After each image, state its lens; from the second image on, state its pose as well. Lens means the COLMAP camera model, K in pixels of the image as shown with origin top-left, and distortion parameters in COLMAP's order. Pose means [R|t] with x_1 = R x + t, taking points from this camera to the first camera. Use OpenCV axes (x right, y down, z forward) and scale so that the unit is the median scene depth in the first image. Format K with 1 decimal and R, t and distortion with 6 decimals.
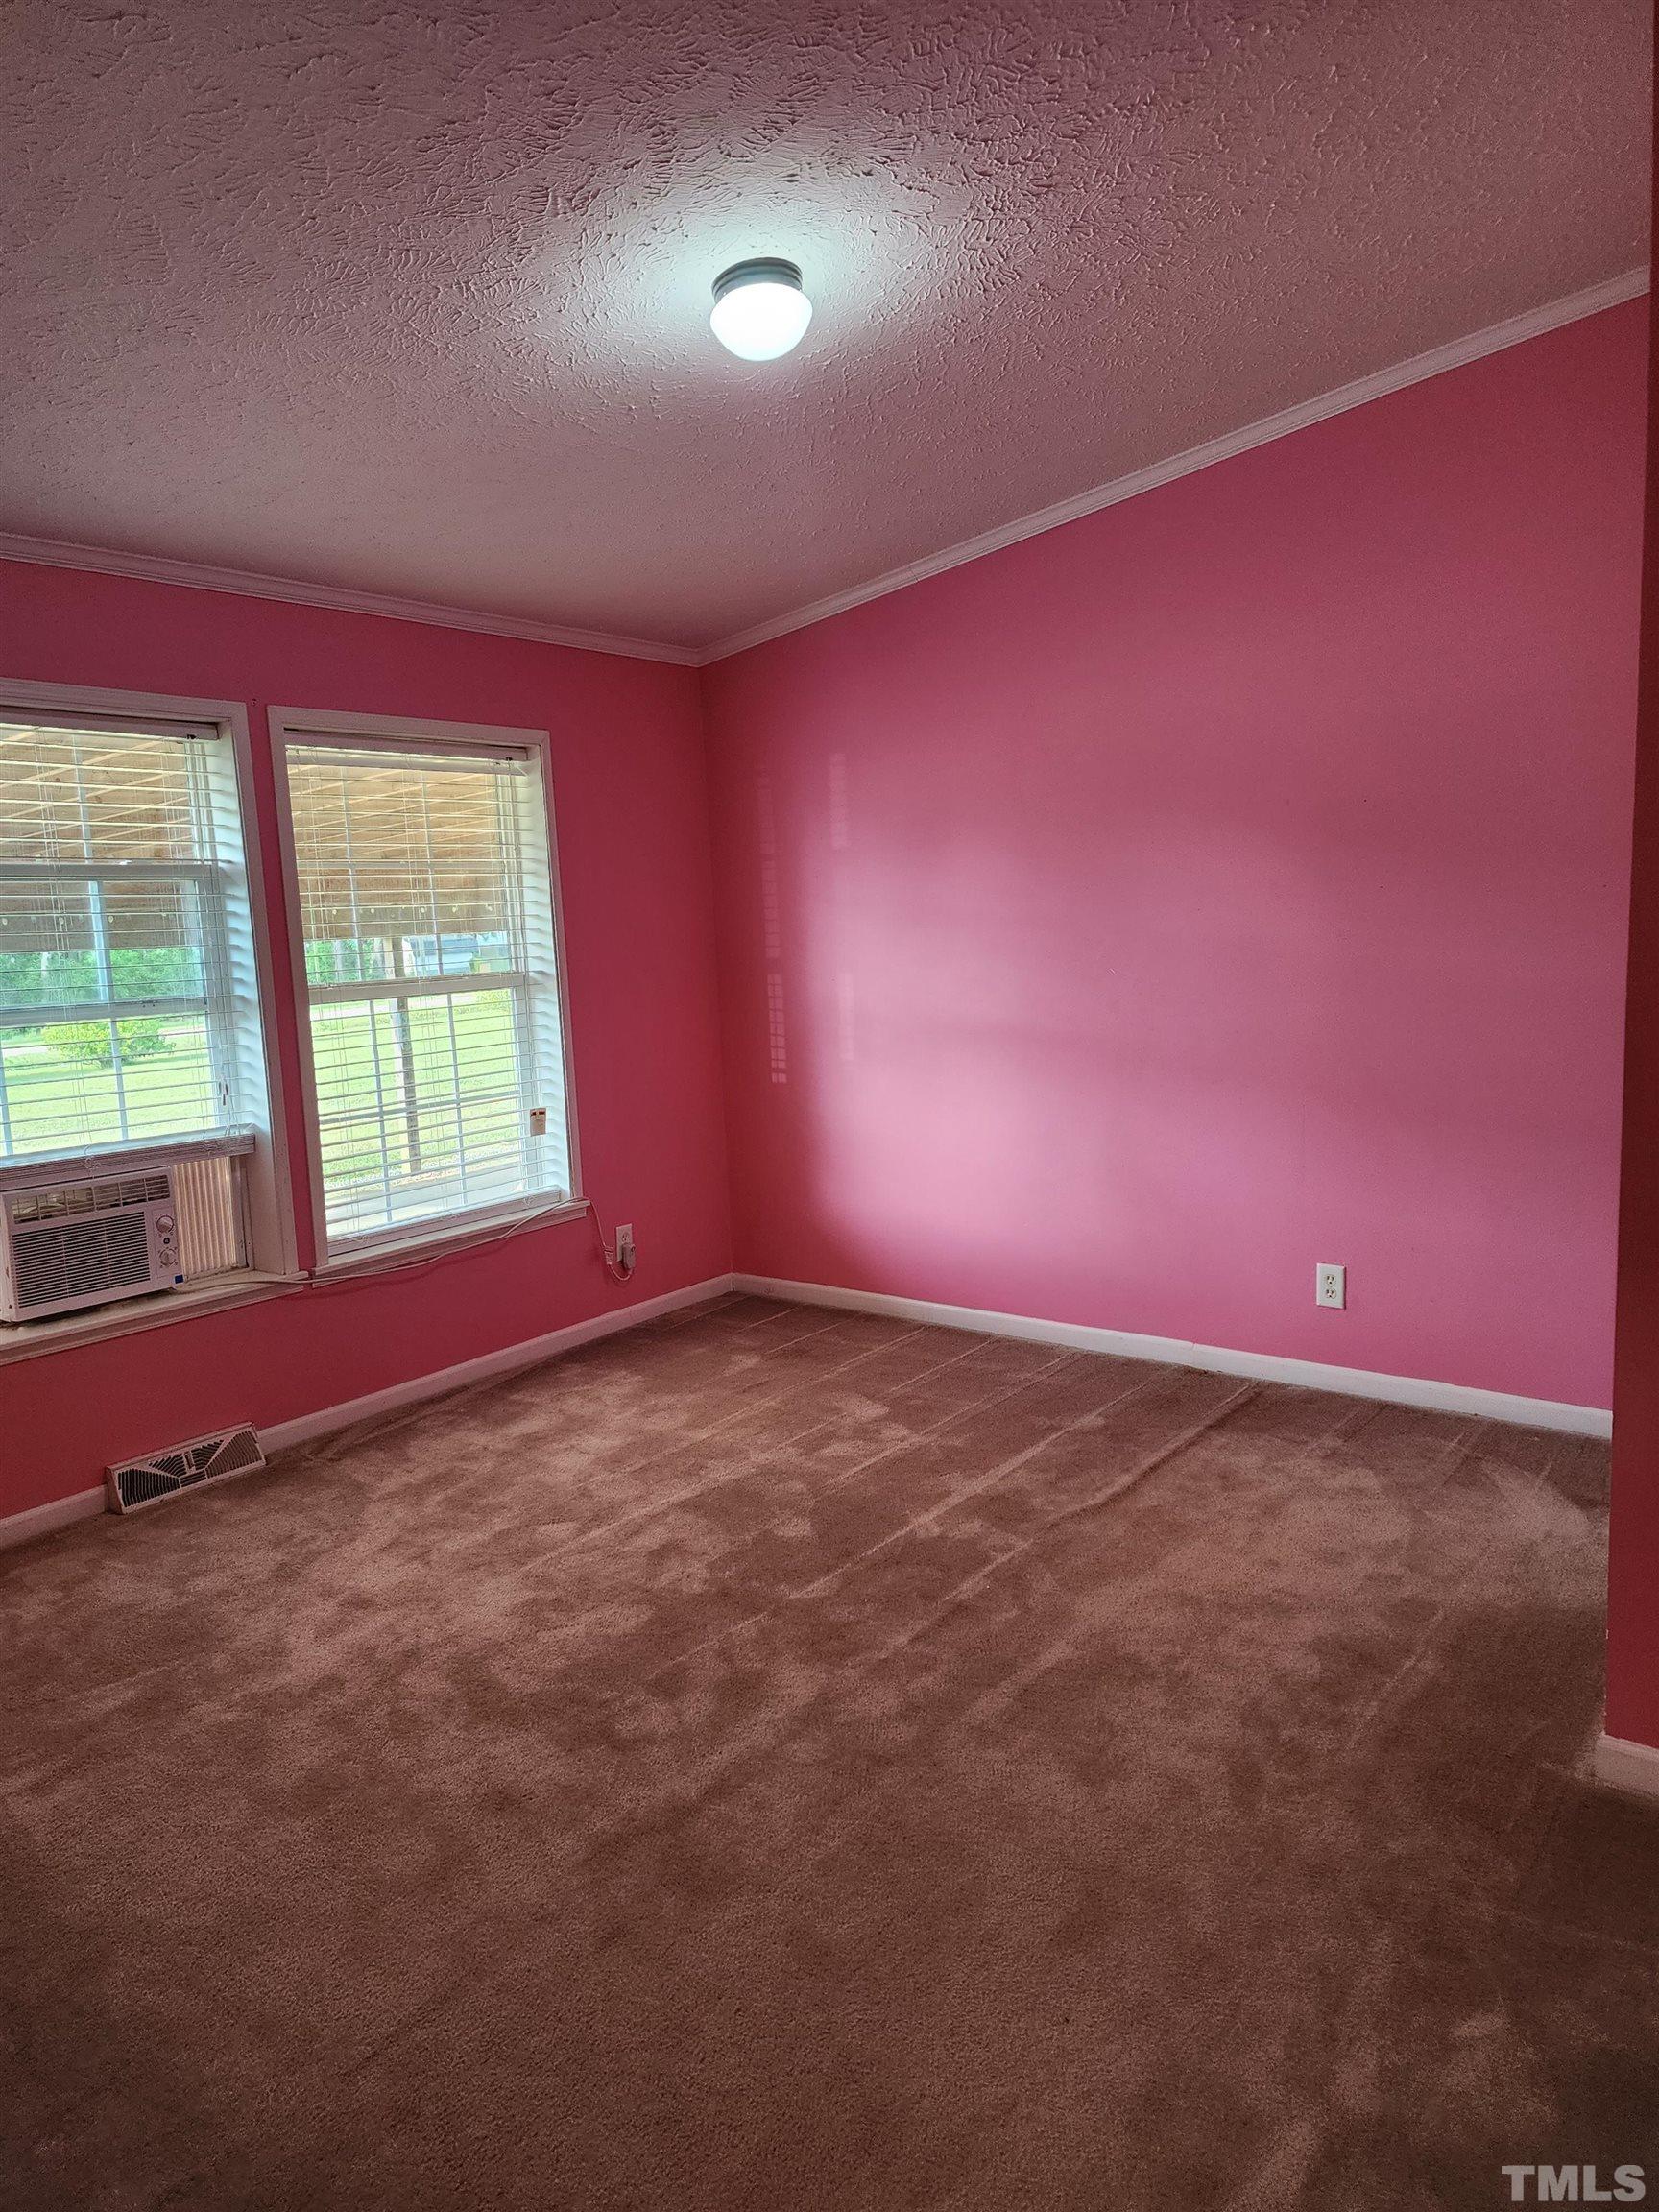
lens RADIAL K [[1541.9, 0, 829.5], [0, 1541.9, 1106.0], [0, 0, 1]] dist [0.067901, -0.000901]
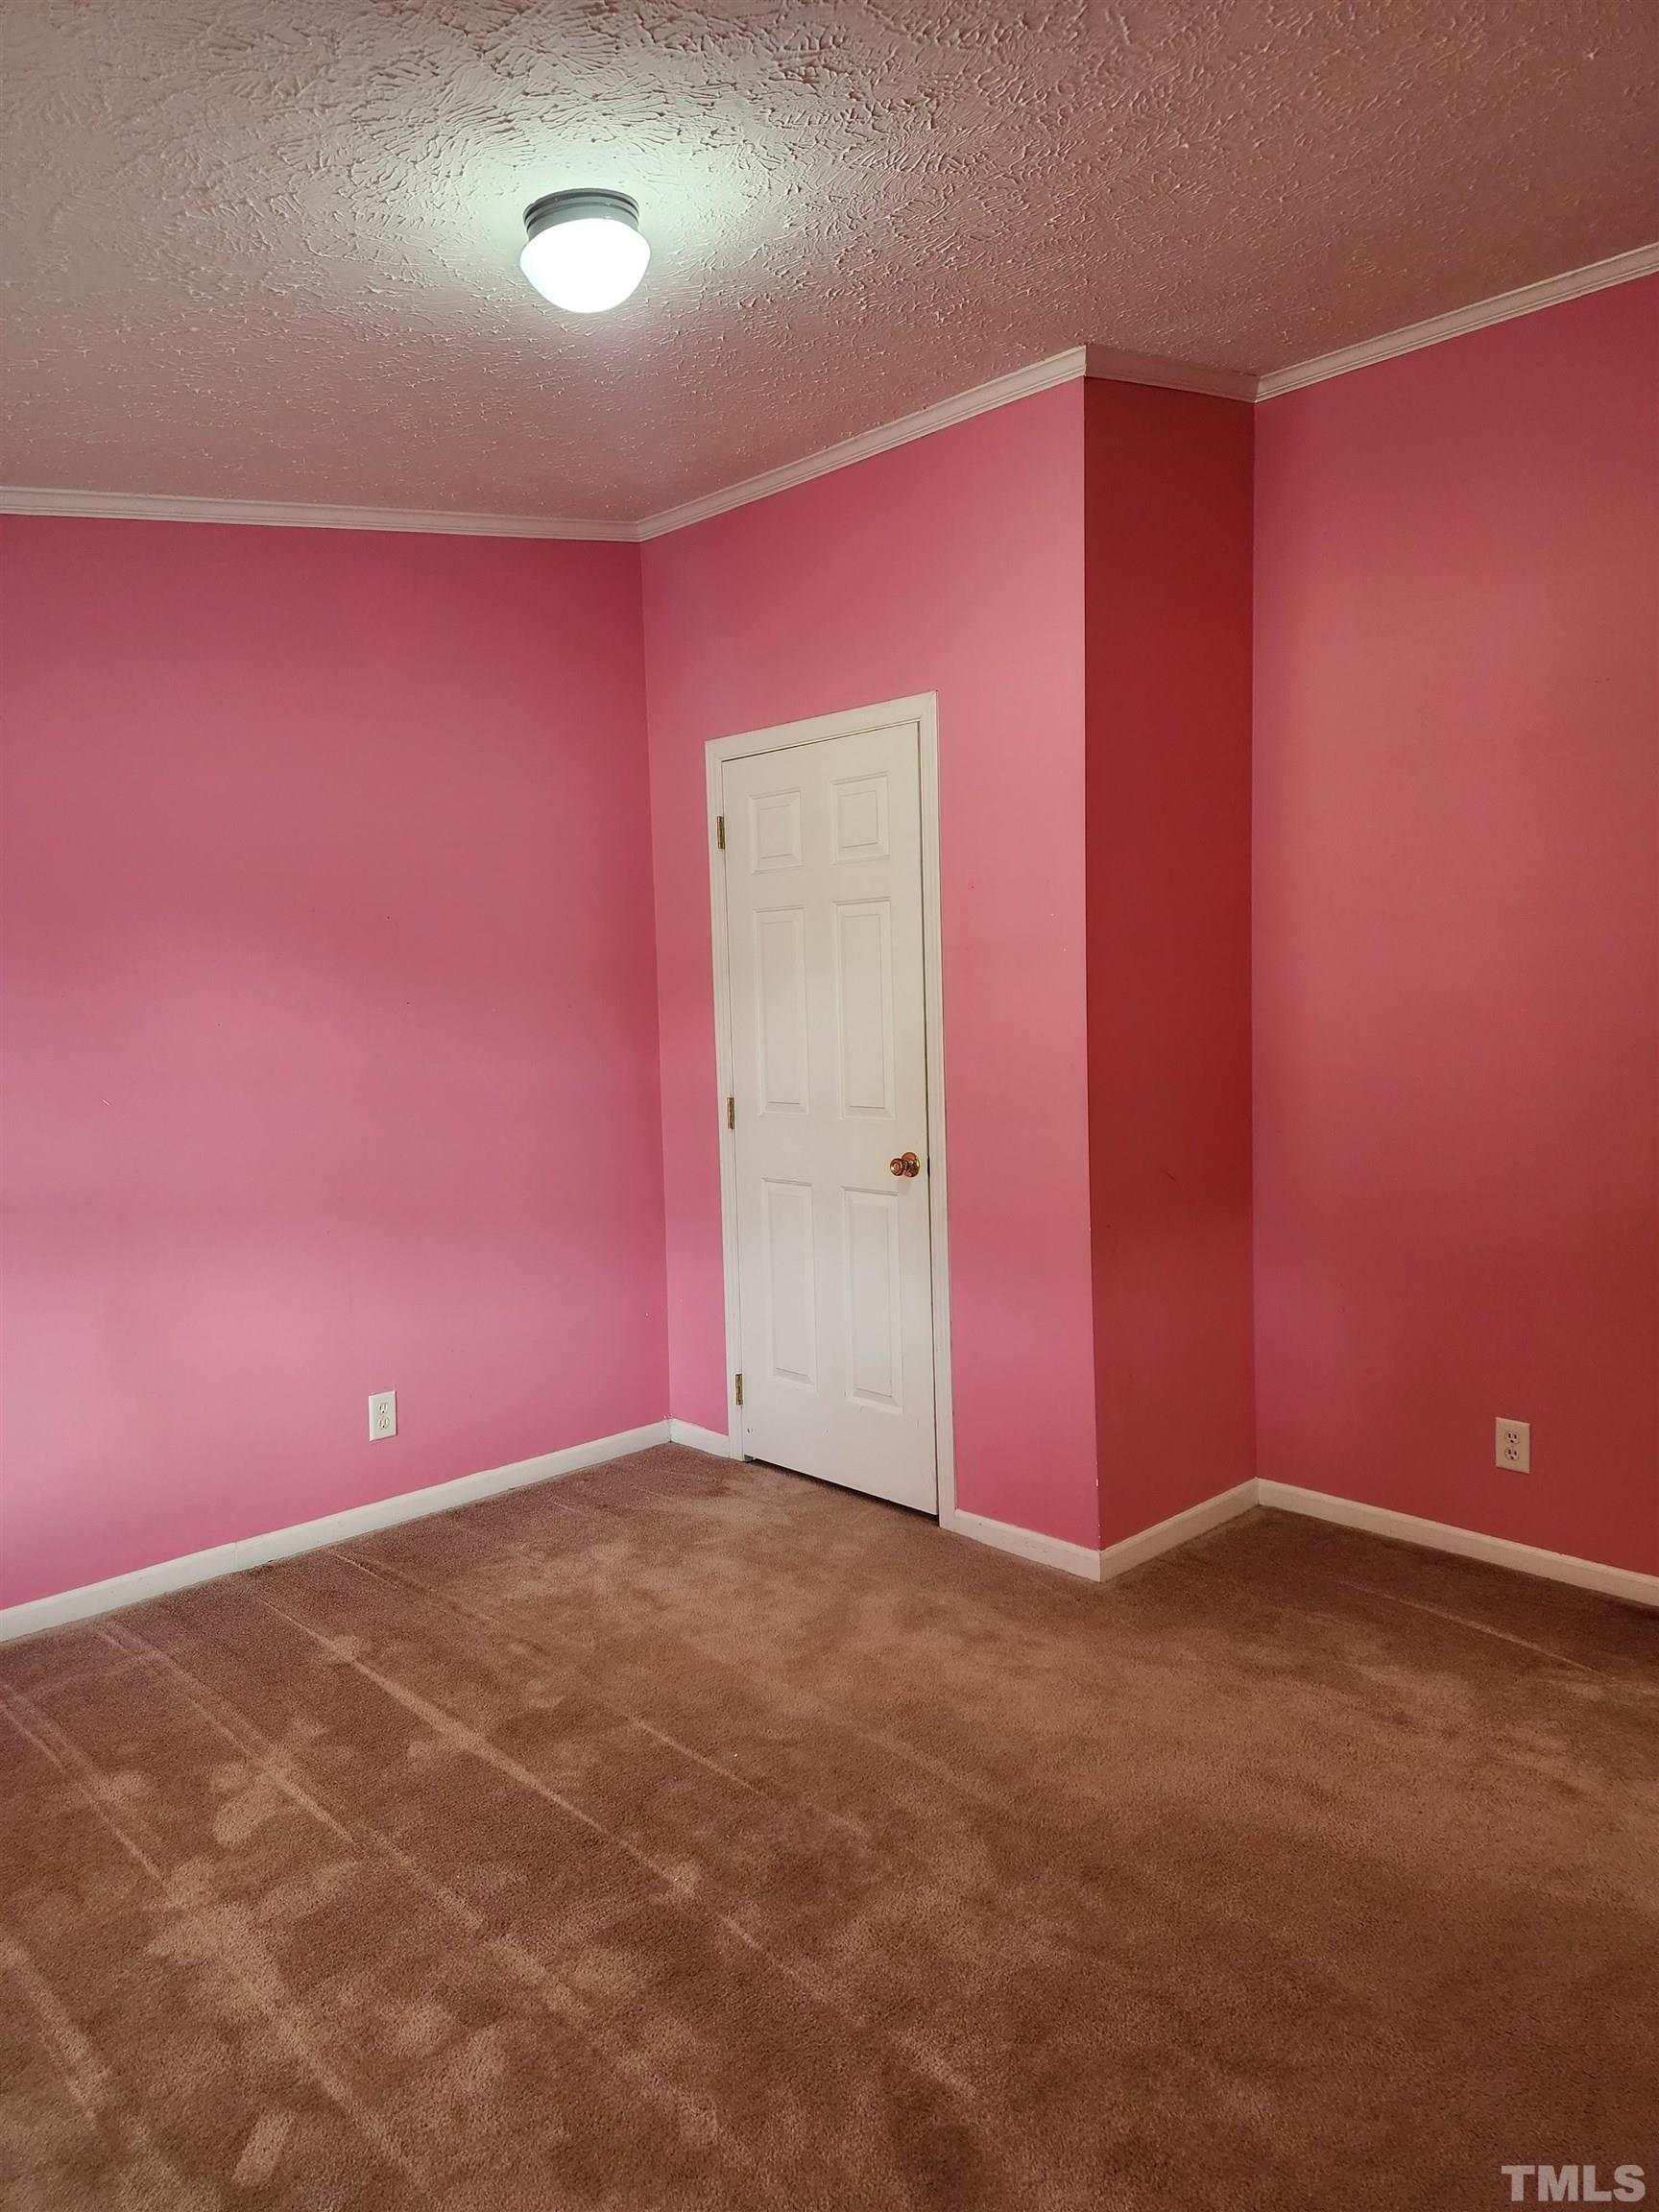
lens RADIAL K [[1498.1, 0, 829.5], [0, 1498.1, 1106.0], [0, 0, 1]] dist [0.093825, -0.001285]
pose [[0.140764, -0.048681, 0.988846, -0.665026], [0.142565, 0.989378, 0.028412, -0.072838], [-0.979725, 0.136975, 0.146208, 0.677750]]
